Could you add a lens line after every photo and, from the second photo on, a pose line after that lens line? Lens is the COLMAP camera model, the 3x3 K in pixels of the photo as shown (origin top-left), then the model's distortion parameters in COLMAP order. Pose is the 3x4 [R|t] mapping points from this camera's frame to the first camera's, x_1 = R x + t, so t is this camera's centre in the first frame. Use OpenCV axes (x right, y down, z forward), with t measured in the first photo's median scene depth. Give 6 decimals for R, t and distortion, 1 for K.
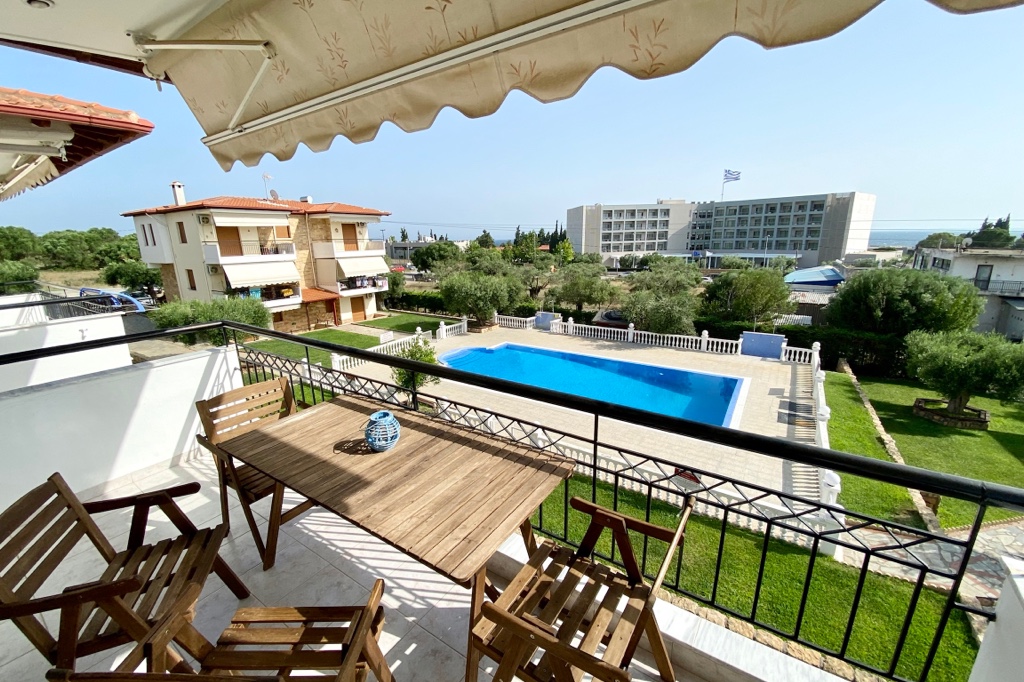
lens RADIAL K [[413.8, 0, 504.5], [0, 413.8, 346.3], [0, 0, 1]] dist [0.026619, -0.024118]
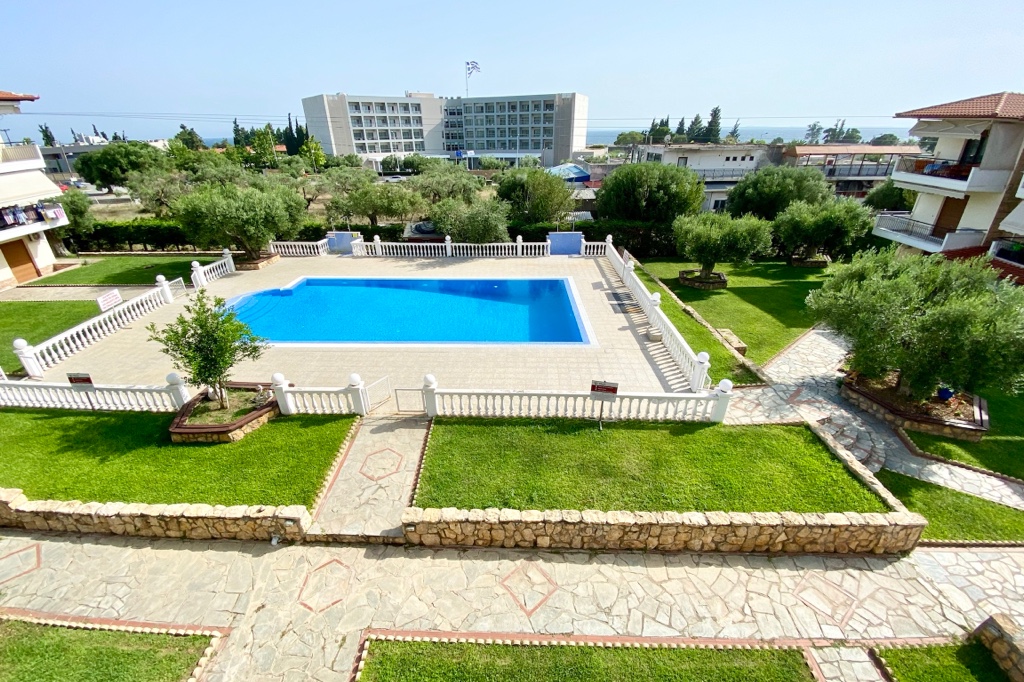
lens RADIAL K [[417.4, 0, 506.9], [0, 417.4, 342.0], [0, 0, 1]] dist [0.031893, -0.025511]
pose [[0.846415, -0.233674, 0.478516, -0.061352], [0.134761, 0.963324, 0.232049, -0.018672], [-0.515190, -0.131924, 0.846862, 0.080393]]
